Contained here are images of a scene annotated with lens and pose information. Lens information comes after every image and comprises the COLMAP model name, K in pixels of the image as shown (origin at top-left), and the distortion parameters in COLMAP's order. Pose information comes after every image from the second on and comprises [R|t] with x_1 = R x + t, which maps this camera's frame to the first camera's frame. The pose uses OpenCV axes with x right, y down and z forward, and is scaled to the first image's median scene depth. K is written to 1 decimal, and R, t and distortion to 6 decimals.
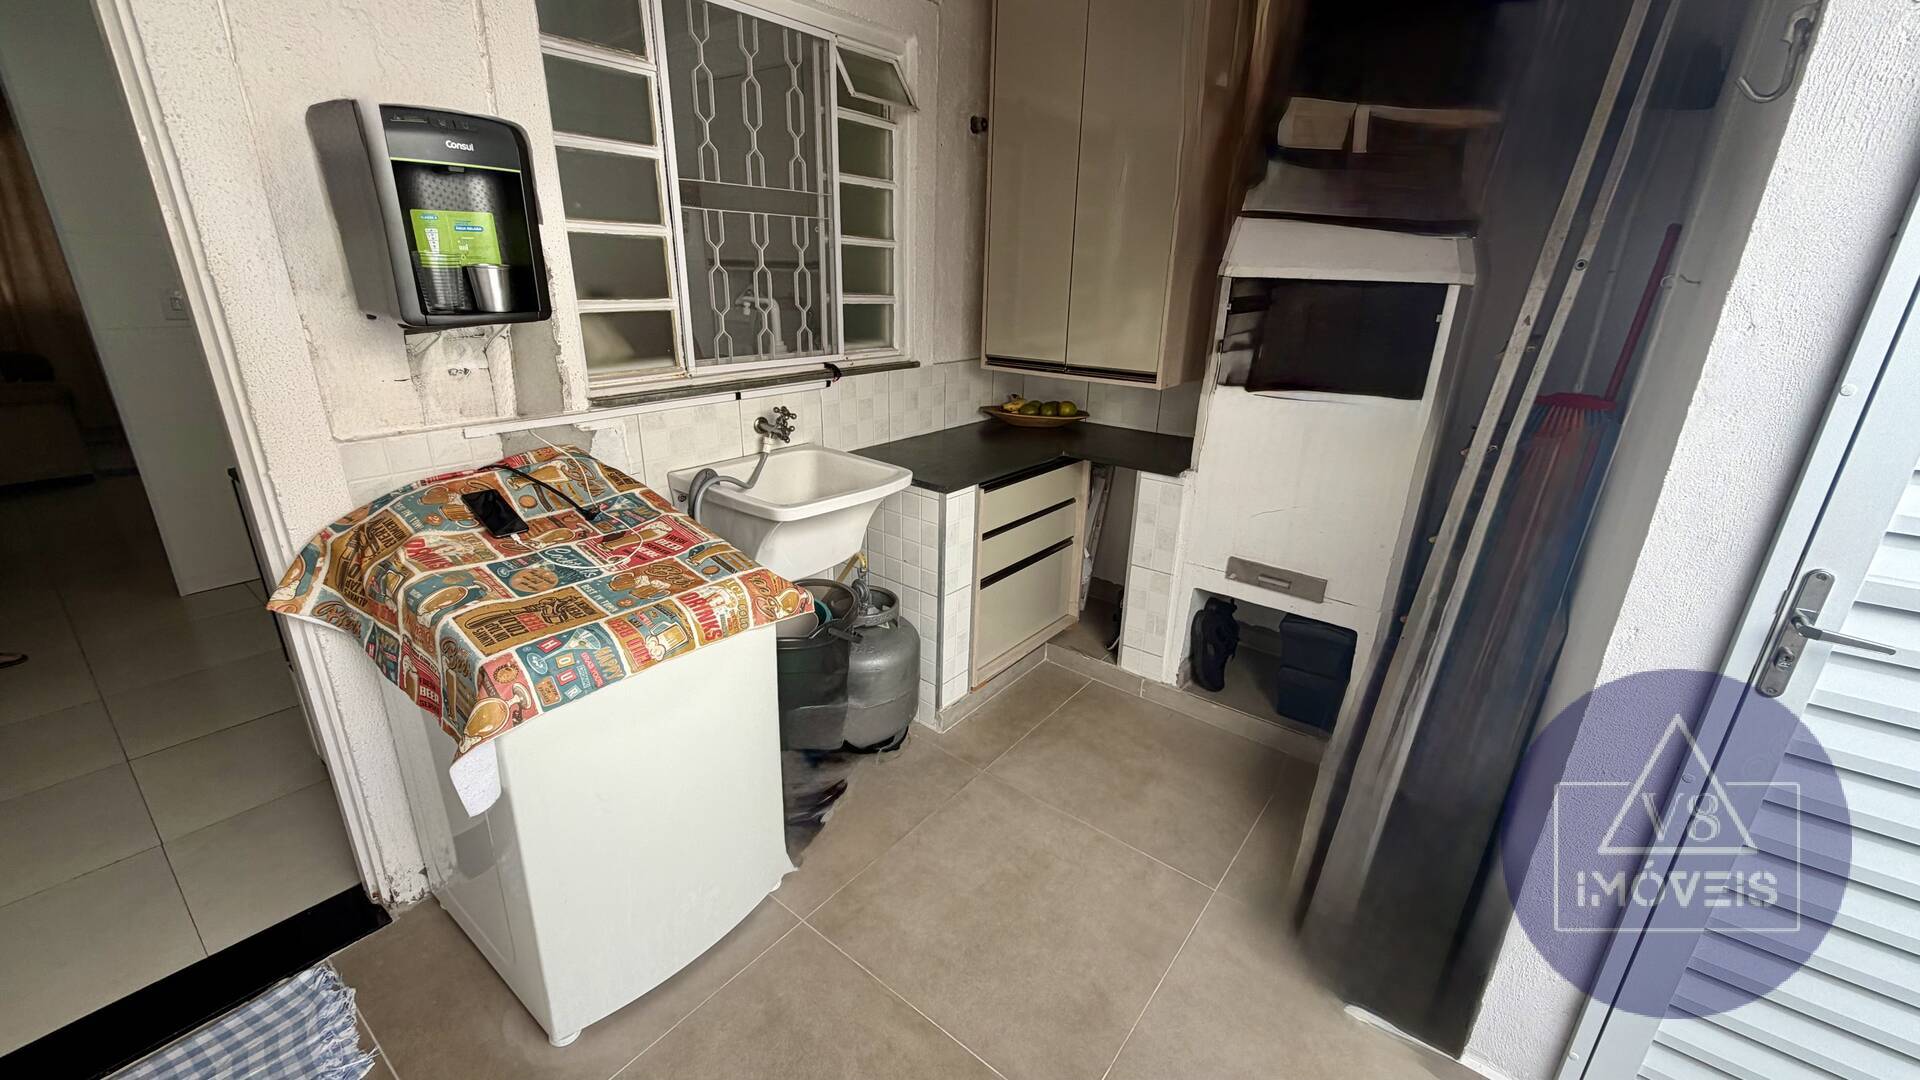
lens RADIAL K [[761.0, 0, 952.4], [0, 761.0, 537.5], [0, 0, 1]] dist [0.001083, 0.000047]
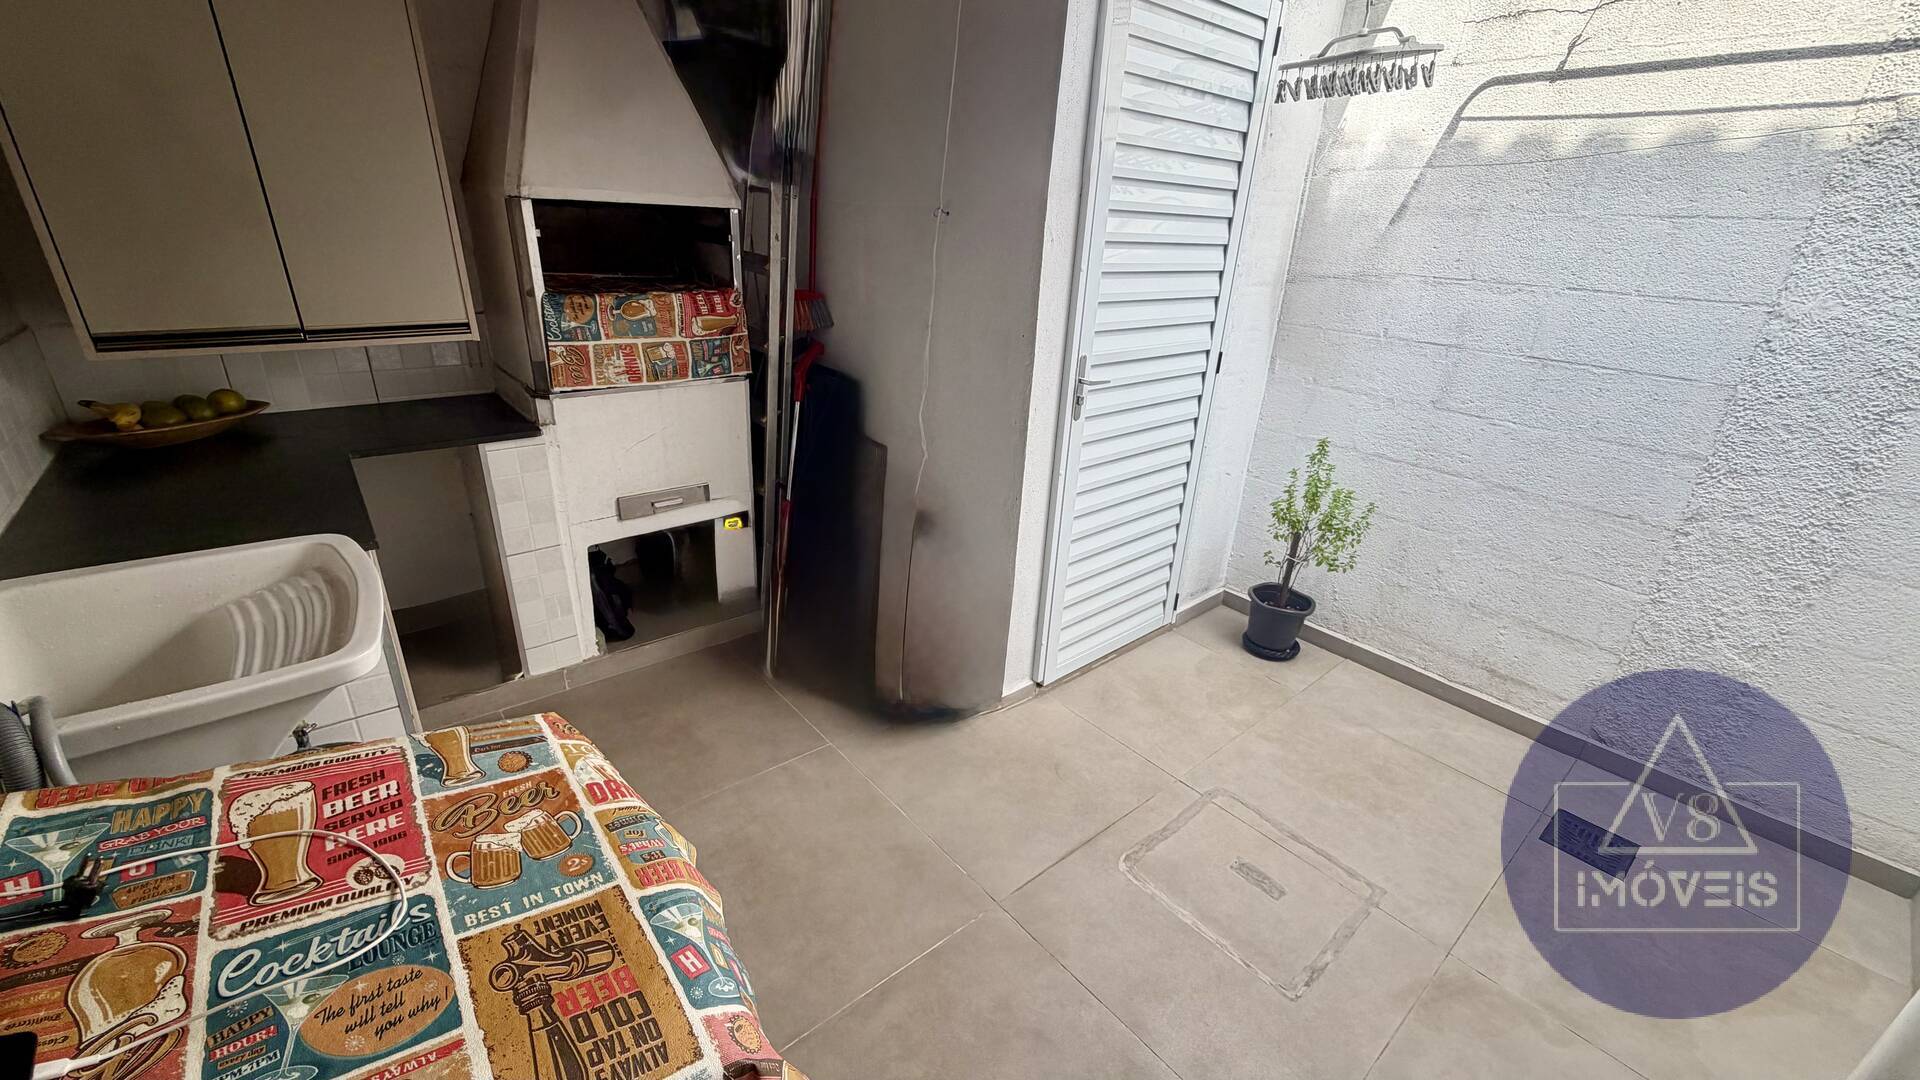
lens RADIAL K [[761.0, 0, 952.4], [0, 761.0, 537.5], [0, 0, 1]] dist [0.001083, 0.000047]
pose [[0.211334, -0.391967, 0.895377, -0.663149], [0.291770, 0.899599, 0.324949, -0.185917], [-0.932849, 0.192571, 0.304480, 0.487322]]
